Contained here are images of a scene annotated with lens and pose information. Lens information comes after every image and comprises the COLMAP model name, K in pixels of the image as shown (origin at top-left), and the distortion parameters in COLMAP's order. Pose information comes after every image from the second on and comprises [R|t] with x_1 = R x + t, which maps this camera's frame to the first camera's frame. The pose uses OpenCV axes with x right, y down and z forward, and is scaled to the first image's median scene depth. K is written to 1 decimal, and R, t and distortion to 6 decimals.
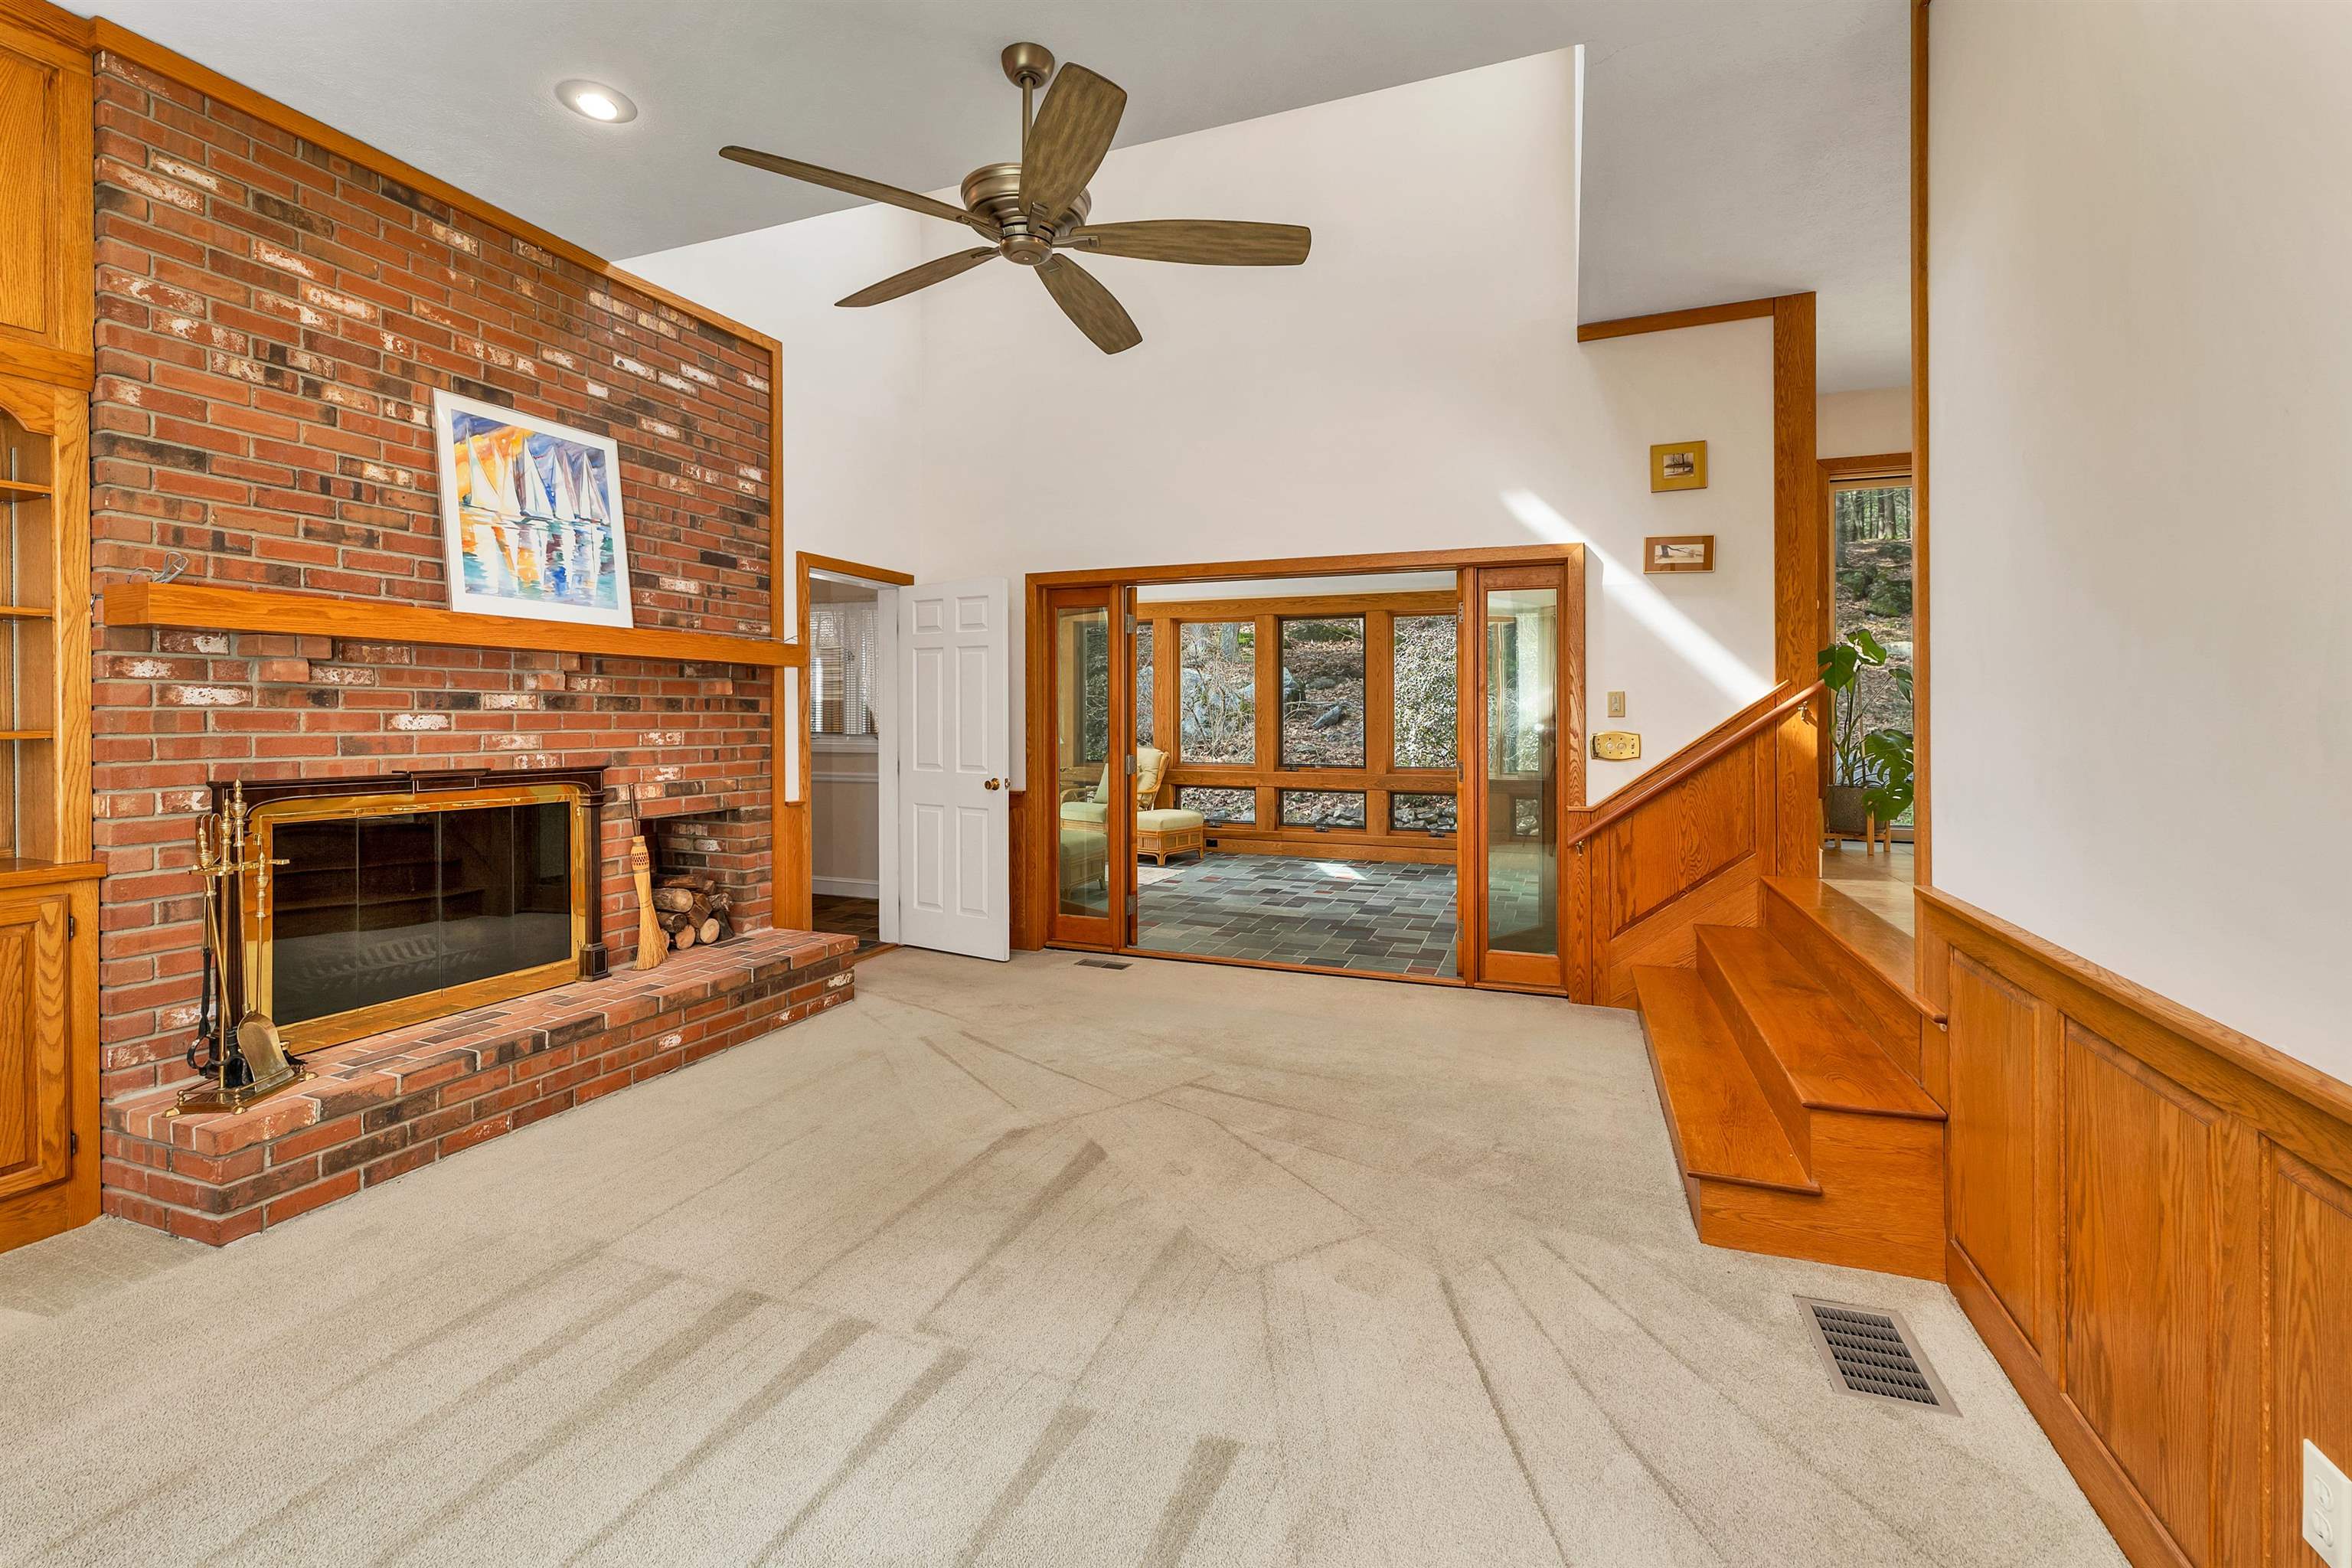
lens RADIAL K [[993.9, 0, 1204.9], [0, 993.9, 714.5], [0, 0, 1]] dist [0.002226, -0.000291]
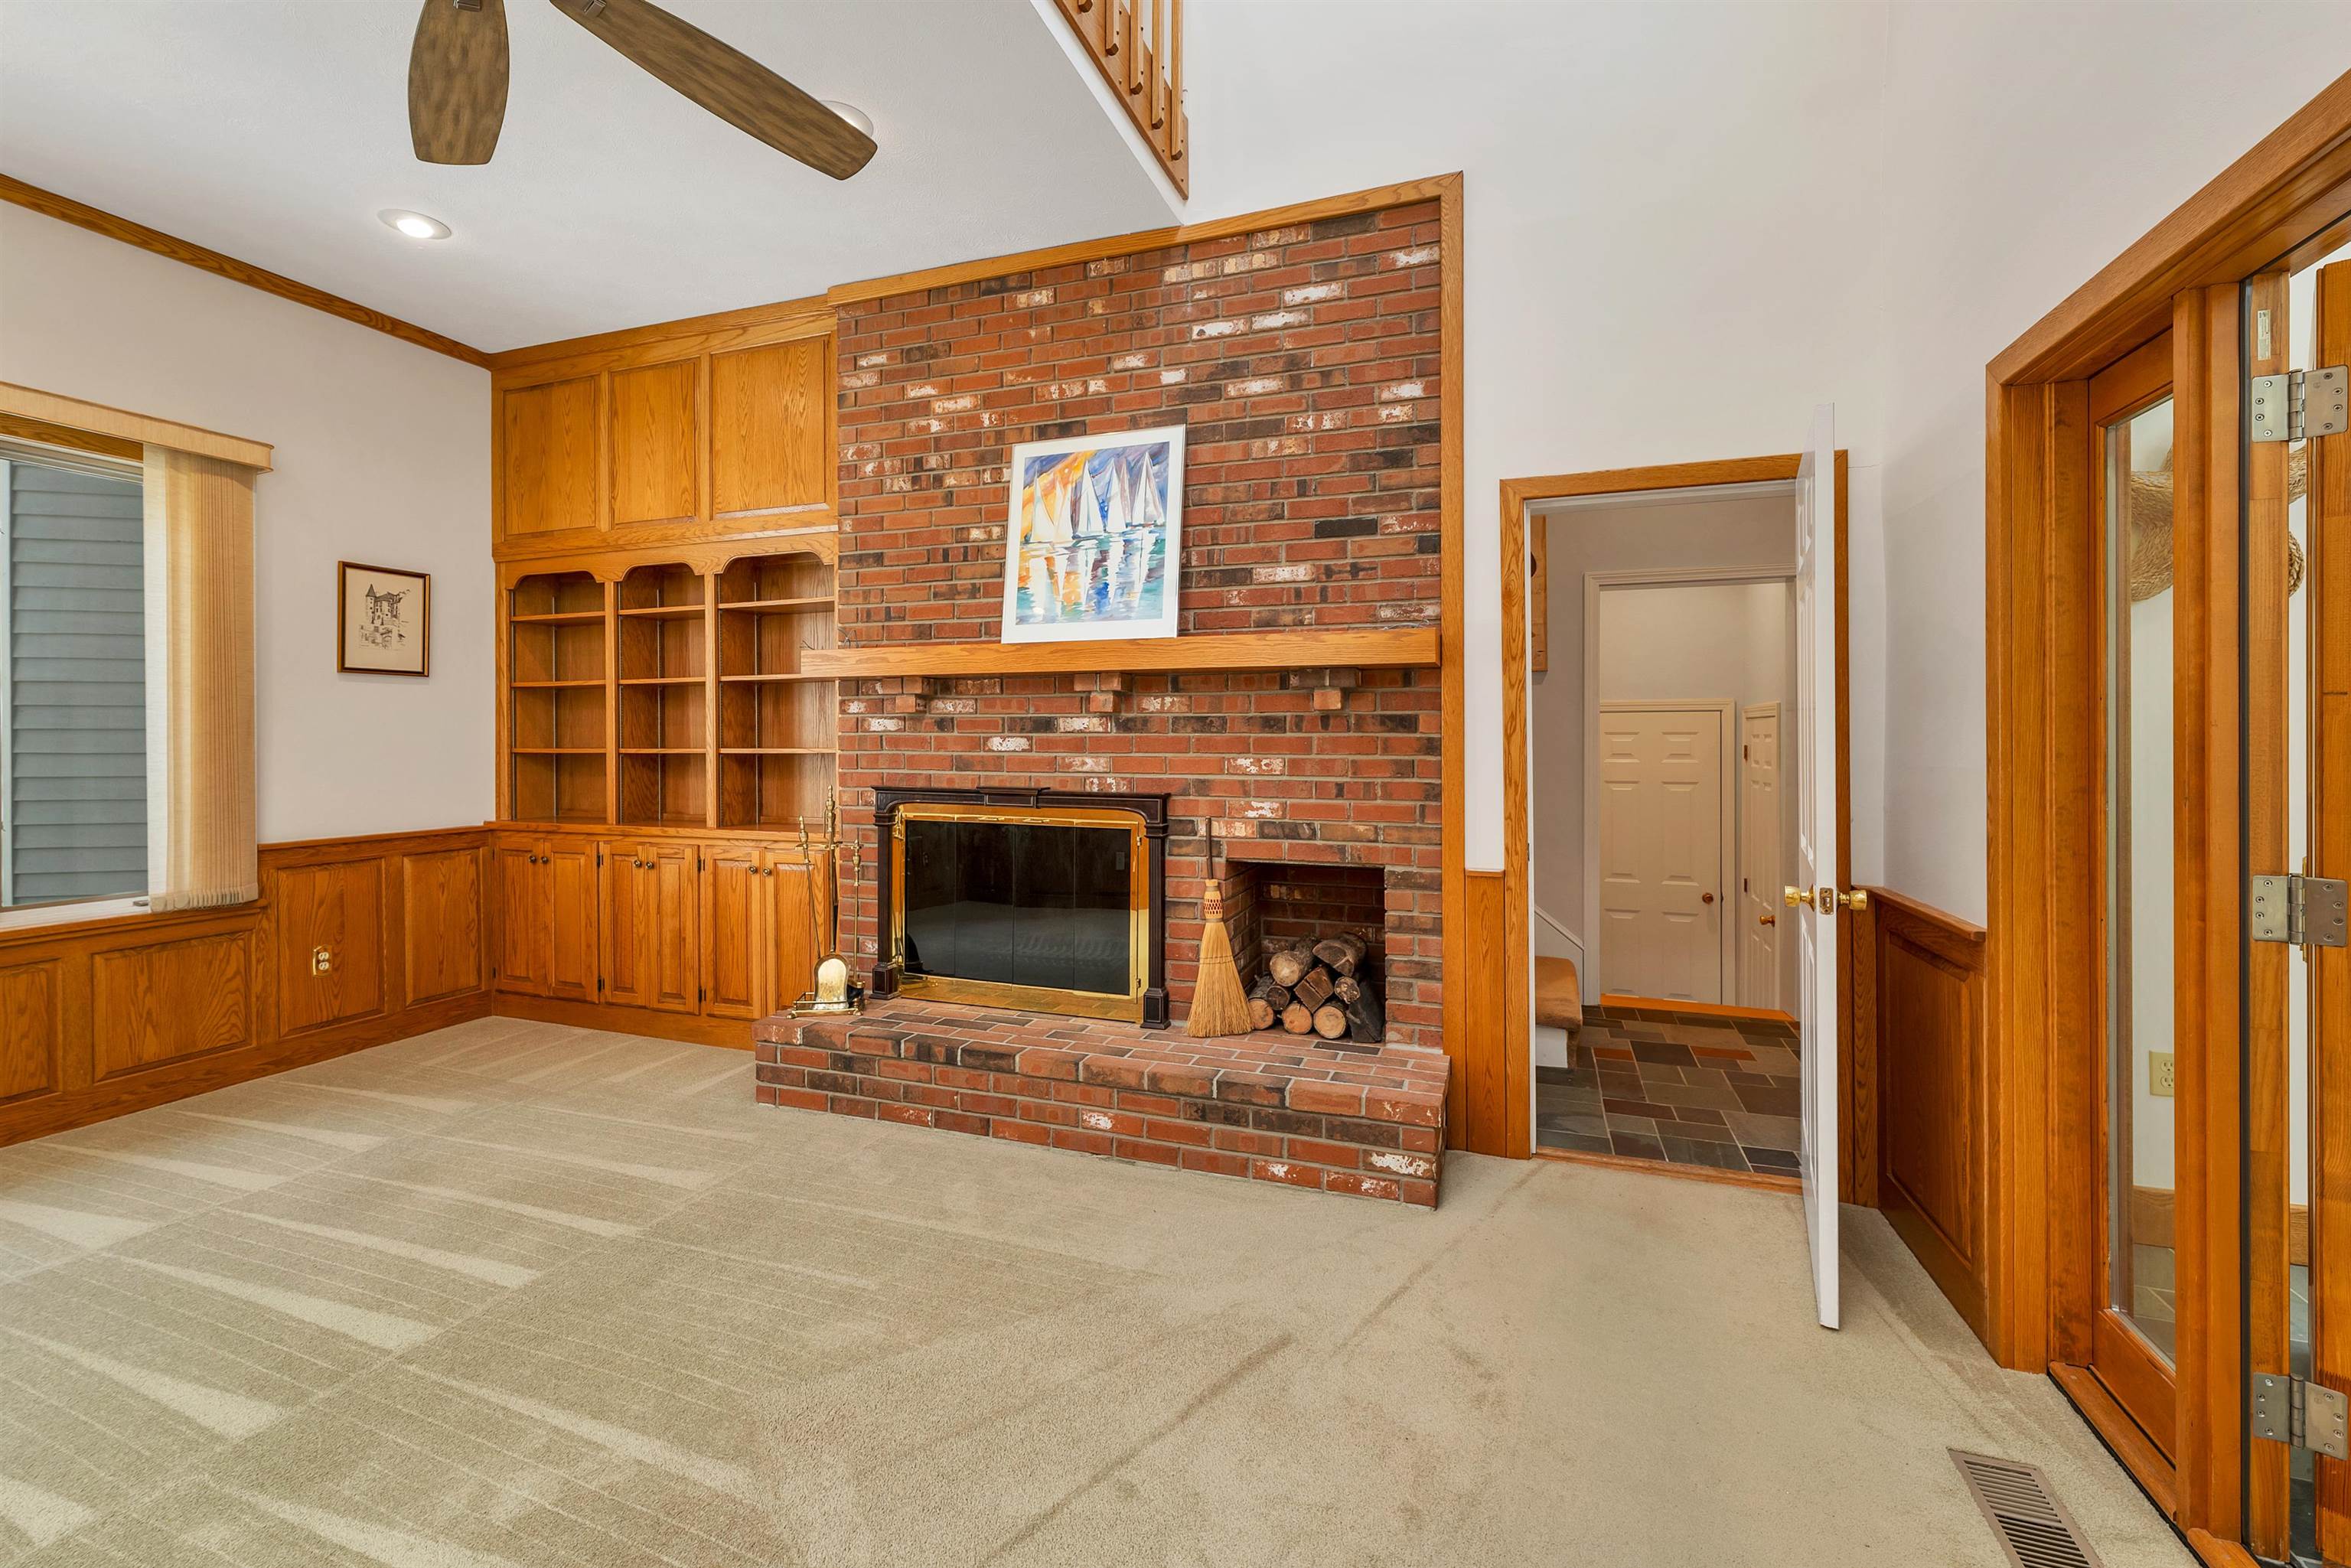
lens RADIAL K [[993.5, 0, 1173.6], [0, 993.5, 751.1], [0, 0, 1]] dist [0.002226, -0.000291]
pose [[0.006888, 0.008967, -0.999936, 0.305765], [0.001722, 0.999958, 0.008980, 0.005129], [0.999975, -0.001784, 0.006873, 1.044923]]
